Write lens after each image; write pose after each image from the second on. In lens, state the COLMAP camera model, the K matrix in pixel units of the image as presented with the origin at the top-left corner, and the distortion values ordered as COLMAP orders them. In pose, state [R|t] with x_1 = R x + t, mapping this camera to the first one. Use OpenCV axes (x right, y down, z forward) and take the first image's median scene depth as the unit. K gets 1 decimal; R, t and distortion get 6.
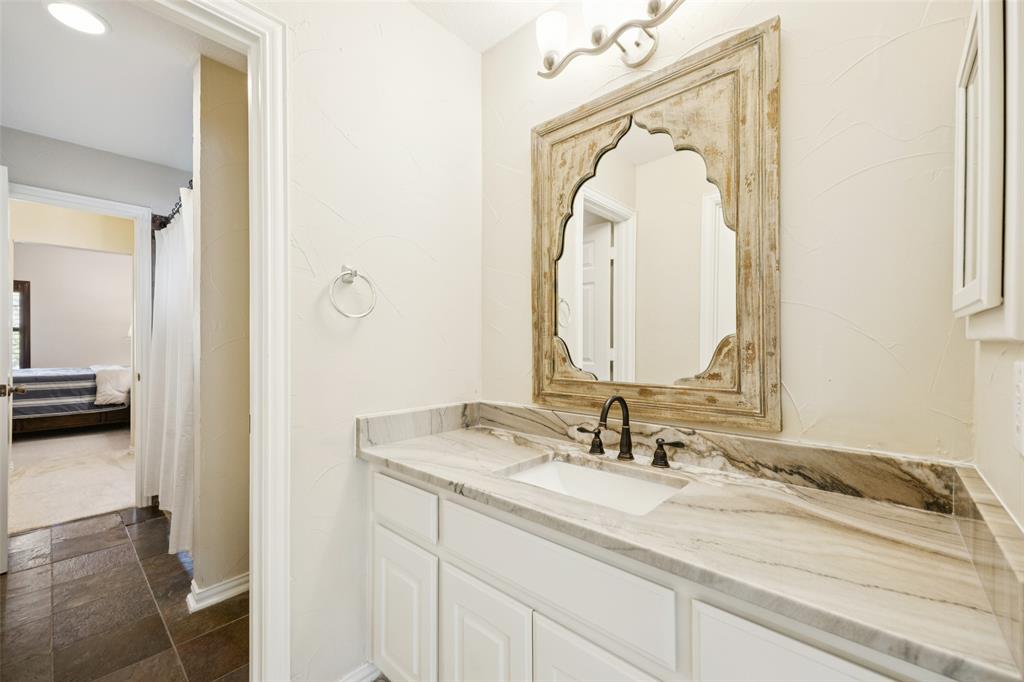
lens RADIAL K [[419.1, 0, 510.0], [0, 419.1, 337.2], [0, 0, 1]] dist [0.017432, 0.000230]
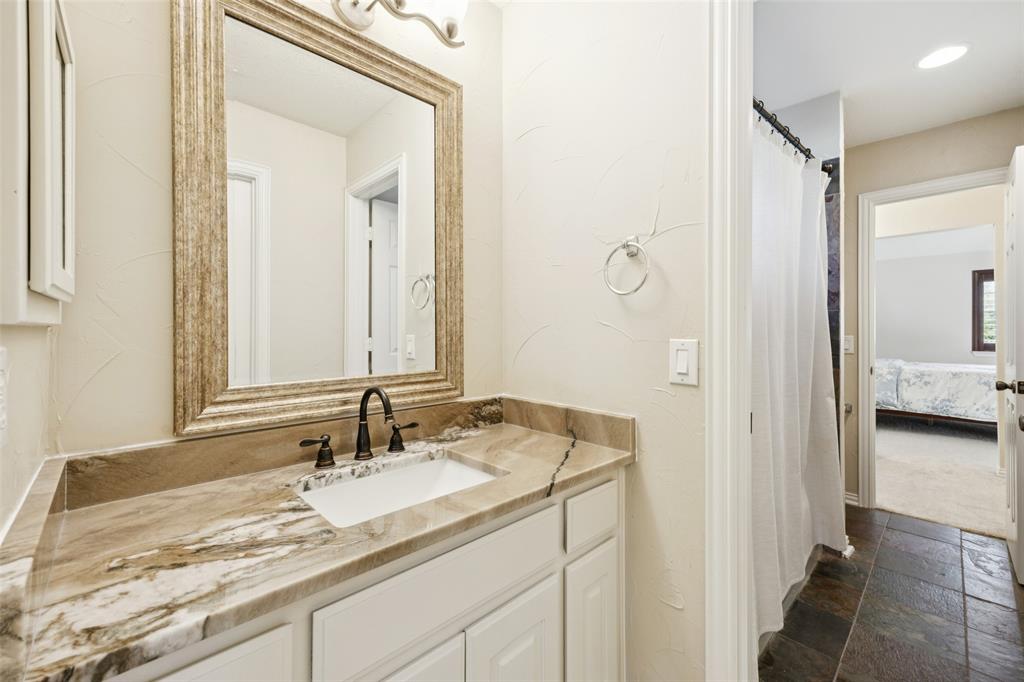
lens RADIAL K [[419.1, 0, 515.9], [0, 419.1, 326.8], [0, 0, 1]] dist [0.017432, 0.000230]
pose [[0.076897, 0.009037, 0.996998, -0.643261], [-0.001373, 0.999959, -0.008958, 0.011249], [-0.997038, -0.000680, 0.076907, 0.620045]]
